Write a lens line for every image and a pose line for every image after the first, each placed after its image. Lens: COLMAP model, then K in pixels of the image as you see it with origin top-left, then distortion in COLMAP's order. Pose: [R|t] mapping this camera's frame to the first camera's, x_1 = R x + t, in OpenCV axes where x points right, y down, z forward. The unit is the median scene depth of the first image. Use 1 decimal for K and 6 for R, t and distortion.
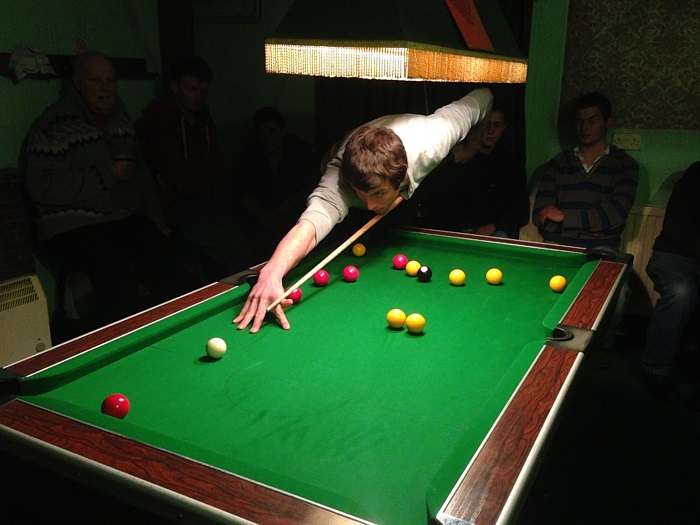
lens RADIAL K [[648.3, 0, 354.0], [0, 648.3, 262.5], [0, 0, 1]] dist [0.141940, -0.272532]
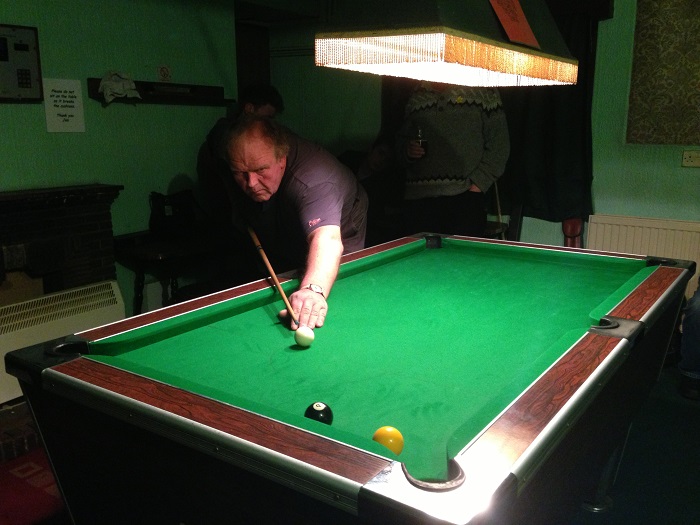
lens RADIAL K [[648.3, 0, 354.0], [0, 648.3, 262.5], [0, 0, 1]] dist [0.141940, -0.272532]
pose [[0.993315, 0.012979, -0.114703, 0.045464], [-0.019860, 0.998057, -0.059052, 0.077821], [0.113714, 0.060935, 0.991643, -0.035407]]
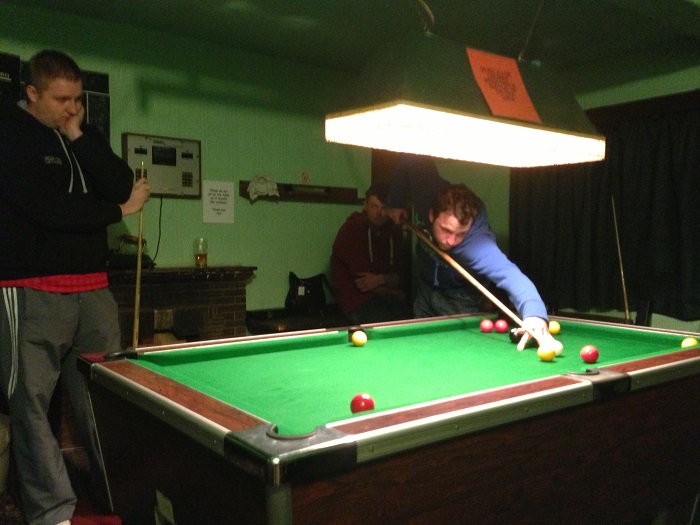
lens RADIAL K [[641.0, 0, 348.6], [0, 641.0, 253.1], [0, 0, 1]] dist [0.052037, -0.001909]
pose [[0.911216, 0.000980, -0.411927, 0.361508], [-0.104785, 0.967654, -0.229492, 0.186121], [0.398377, 0.252281, 0.881845, -0.064458]]
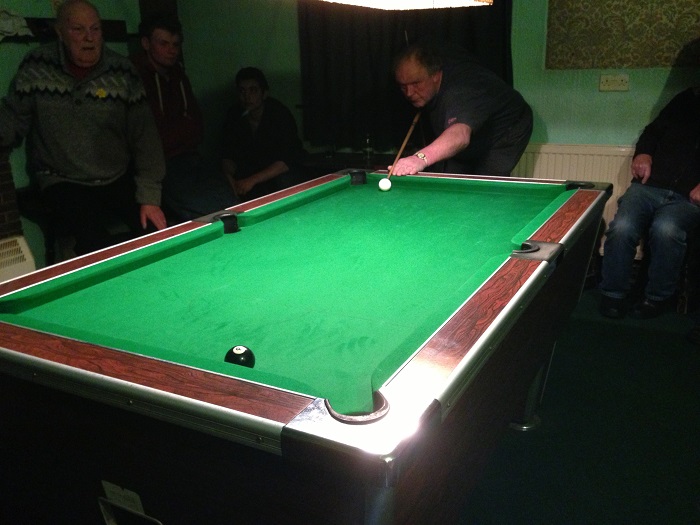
lens RADIAL K [[654.7, 0, 356.9], [0, 654.7, 263.2], [0, 0, 1]] dist [0.129450, -0.256610]
pose [[0.999170, -0.039369, -0.010499, 0.060229], [0.039664, 0.998774, 0.029602, 0.086459], [0.009321, -0.029994, 0.999507, -0.009744]]
